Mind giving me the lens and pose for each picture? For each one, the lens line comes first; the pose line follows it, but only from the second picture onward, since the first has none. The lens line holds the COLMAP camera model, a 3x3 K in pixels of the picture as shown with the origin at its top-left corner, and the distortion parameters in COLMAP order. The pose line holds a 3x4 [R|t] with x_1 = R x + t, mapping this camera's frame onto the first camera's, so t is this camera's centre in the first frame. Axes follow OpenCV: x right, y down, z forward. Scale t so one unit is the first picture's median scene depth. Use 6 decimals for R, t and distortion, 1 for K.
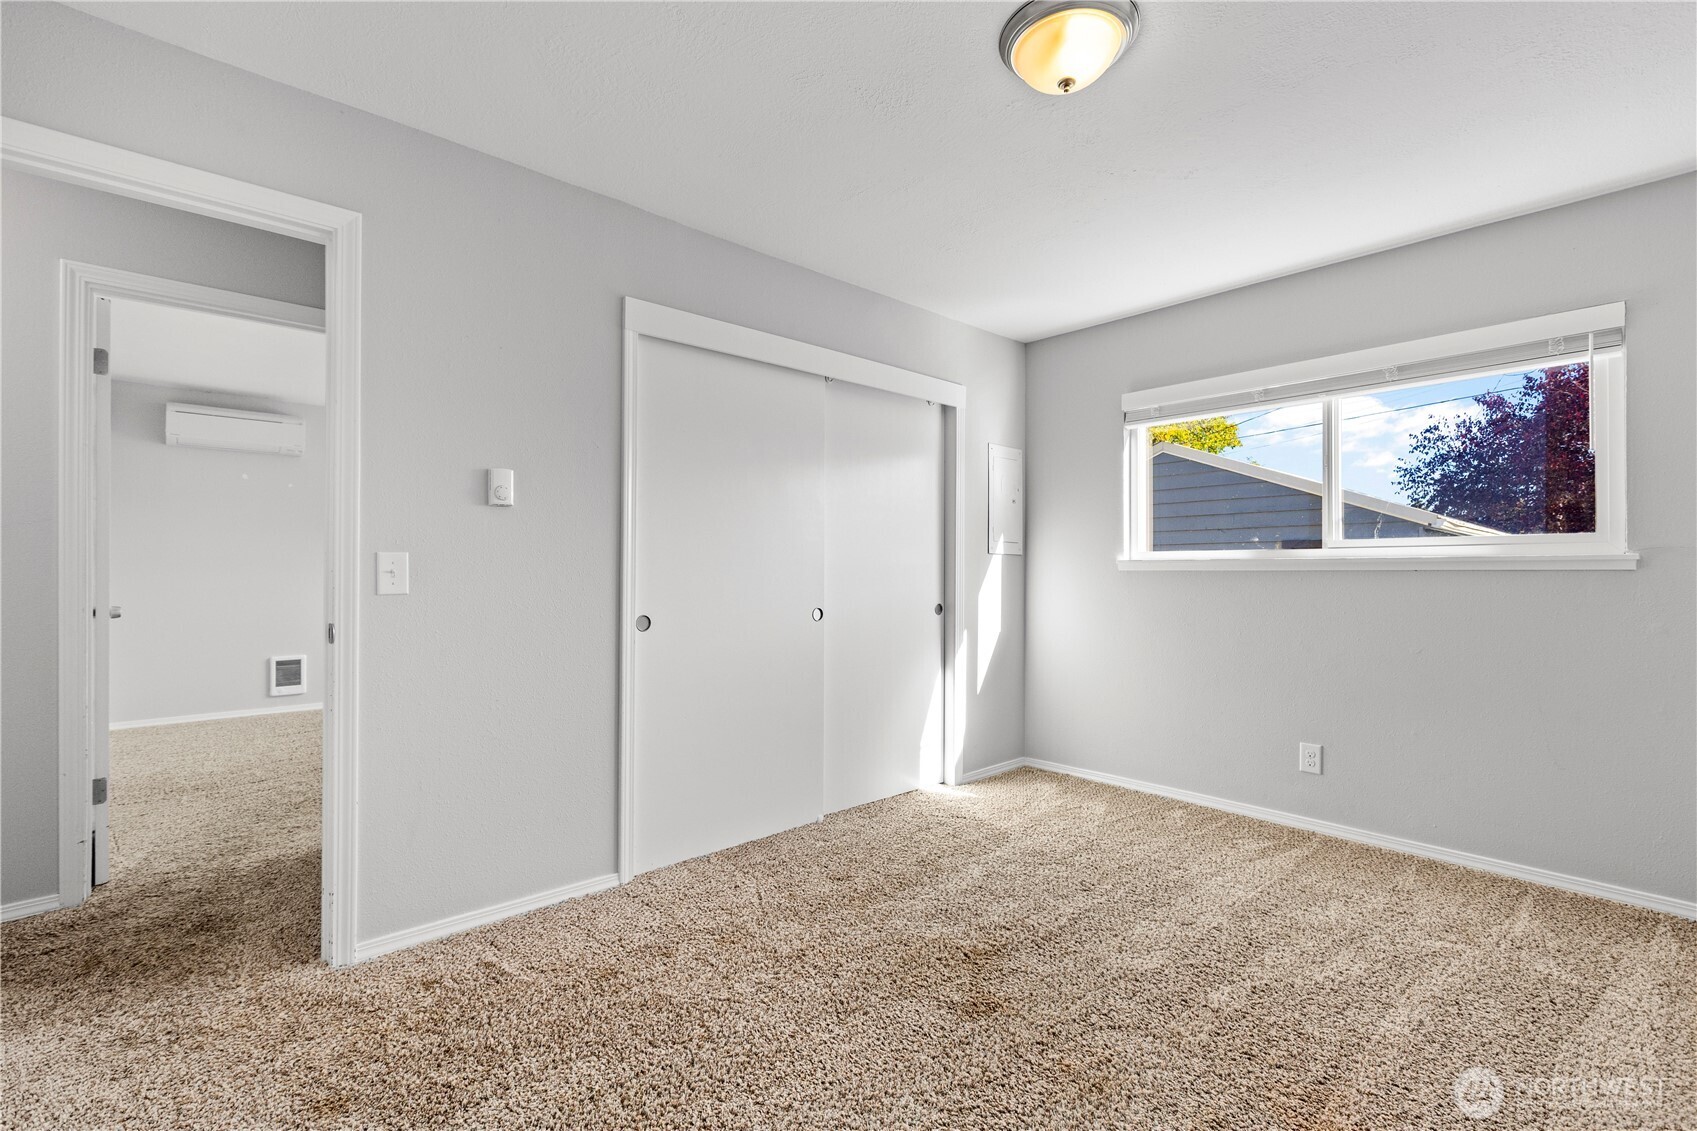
lens RADIAL K [[753.7, 0, 840.1], [0, 753.7, 570.1], [0, 0, 1]] dist [0.002621, 0.000034]
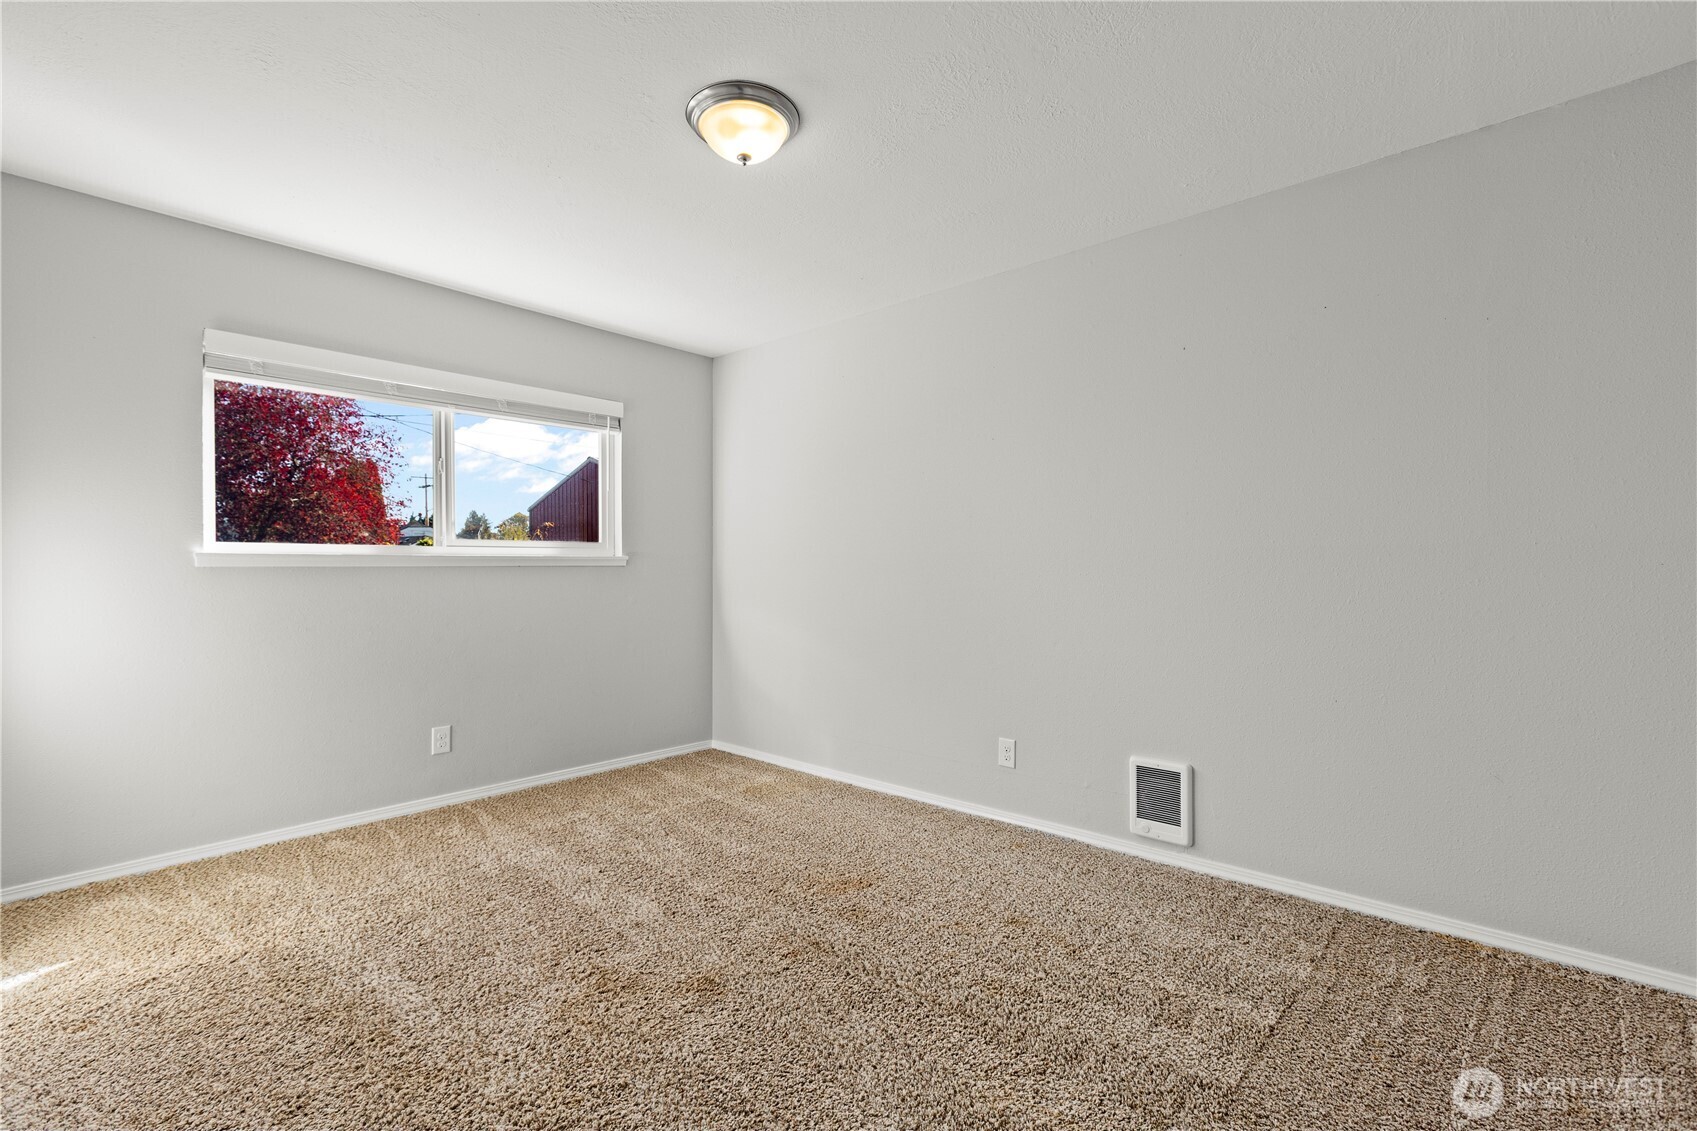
lens RADIAL K [[753.7, 0, 840.1], [0, 753.7, 570.1], [0, 0, 1]] dist [0.002621, 0.000034]
pose [[-0.104644, -0.005787, 0.994493, -0.554916], [-0.000458, 0.999983, 0.005771, -0.000634], [-0.994510, 0.000148, -0.104645, 0.593294]]
